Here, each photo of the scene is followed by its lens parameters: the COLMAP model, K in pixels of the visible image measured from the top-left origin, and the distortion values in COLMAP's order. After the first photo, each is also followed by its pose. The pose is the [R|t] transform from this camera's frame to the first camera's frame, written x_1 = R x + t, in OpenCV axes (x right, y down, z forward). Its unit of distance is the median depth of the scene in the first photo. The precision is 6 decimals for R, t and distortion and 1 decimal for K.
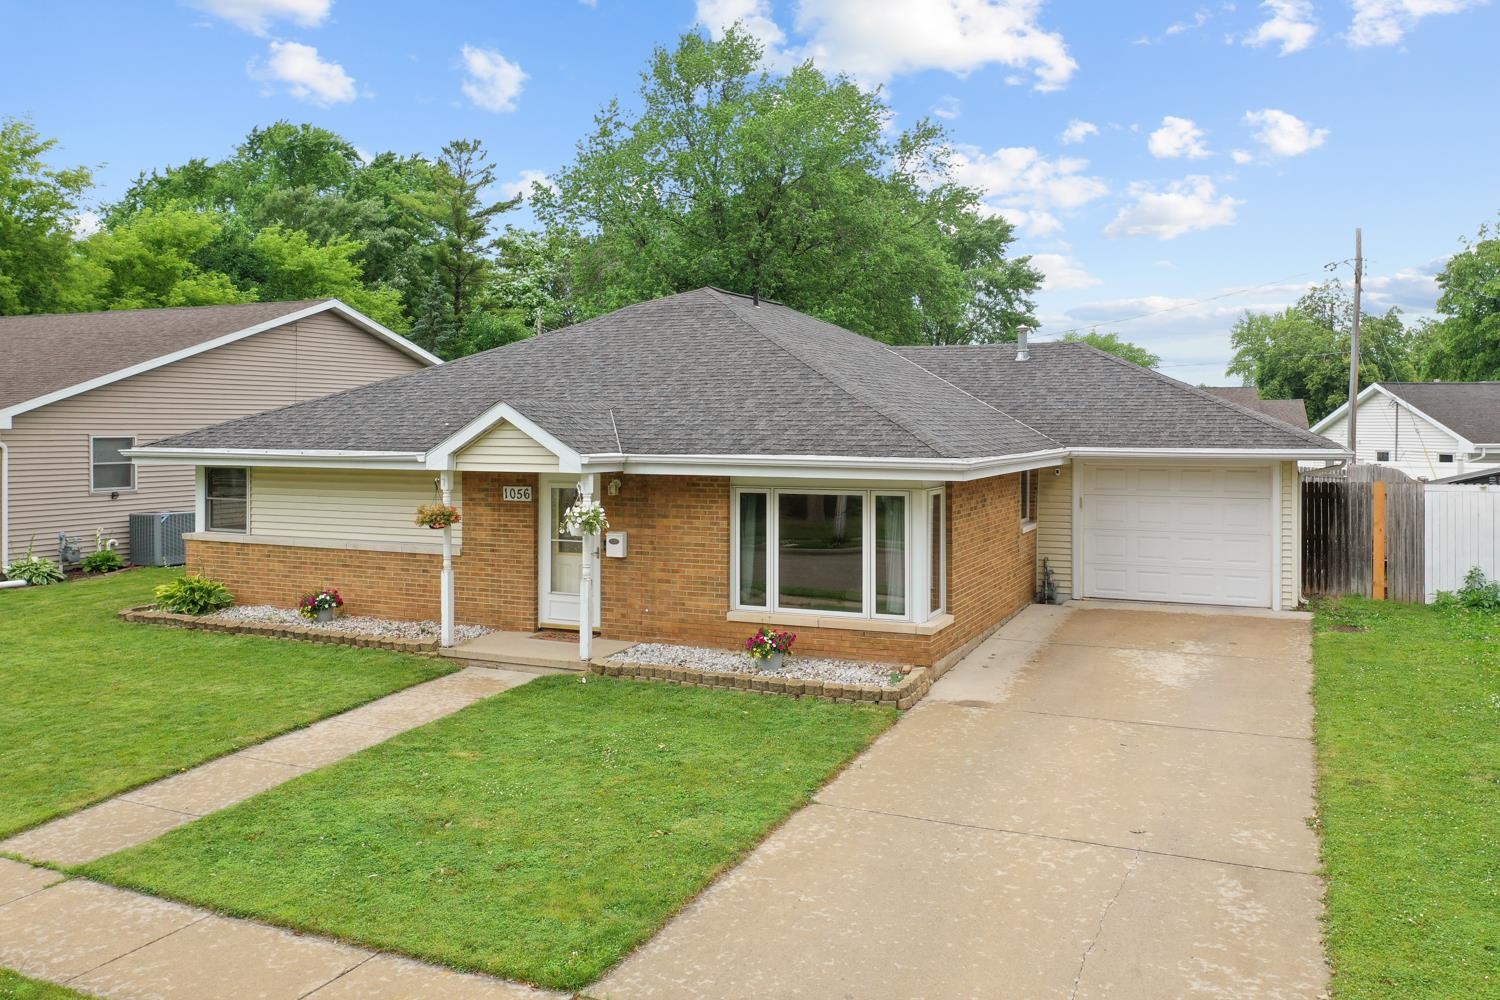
lens RADIAL K [[1207.7, 0, 745.2], [0, 1207.7, 432.5], [0, 0, 1]] dist [0.006050, -0.002643]
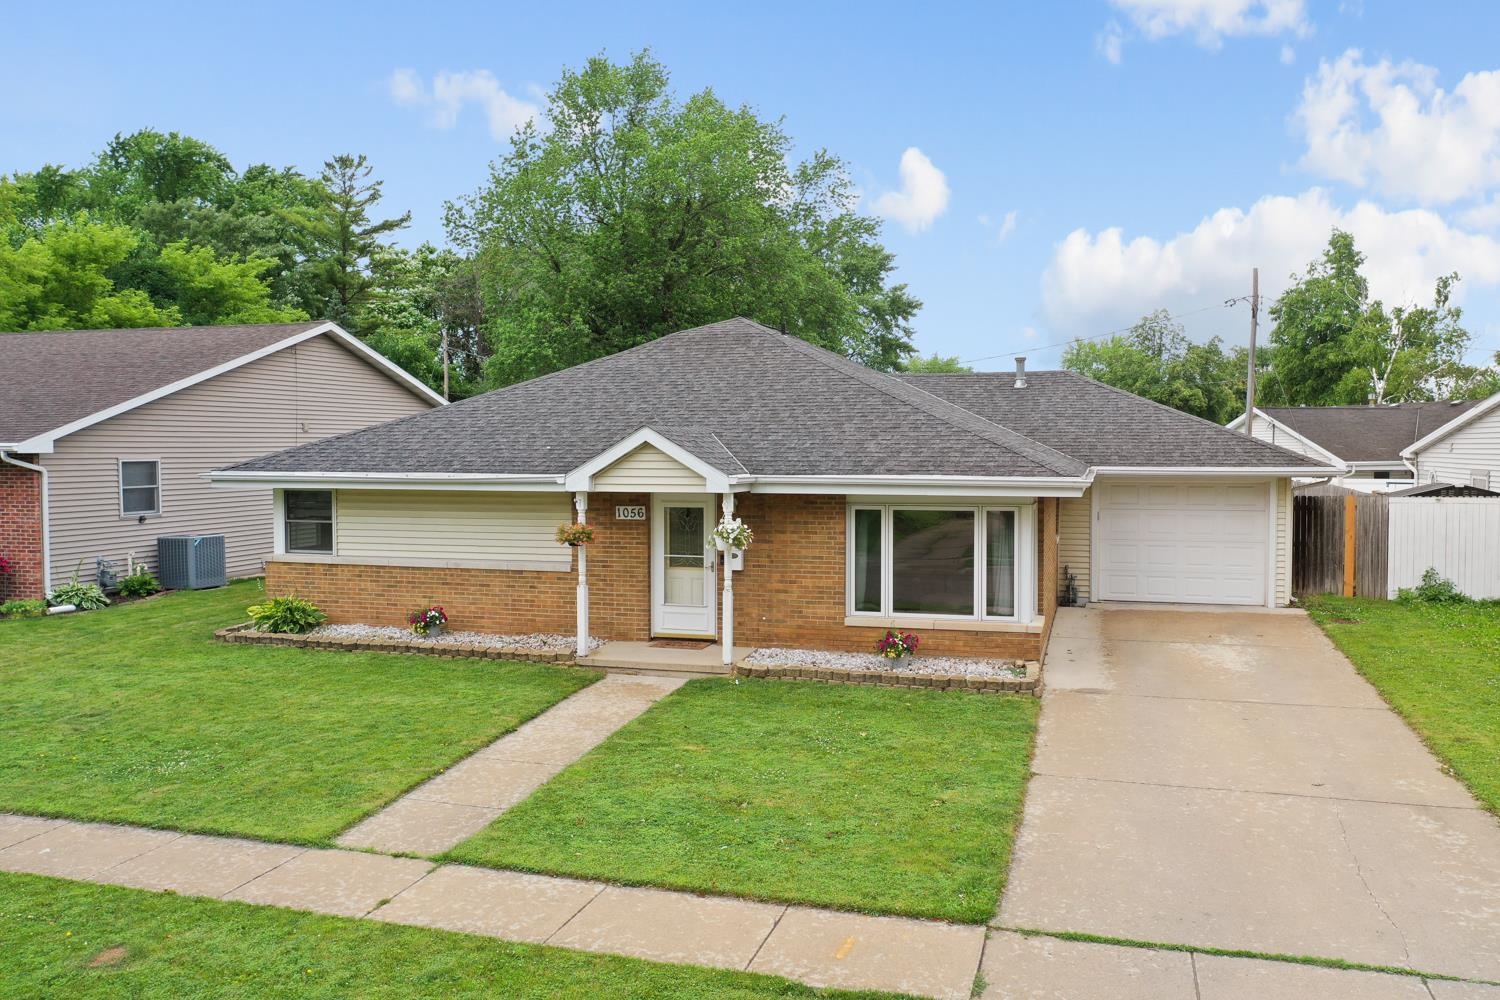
lens RADIAL K [[1186.6, 0, 750.0], [0, 1186.6, 500.0], [0, 0, 1]] dist [0.007504, 0.001328]
pose [[0.989906, -0.008437, 0.141476, -0.232181], [0.002766, 0.999187, 0.040230, -0.002408], [-0.141700, -0.039433, 0.989124, -0.049866]]
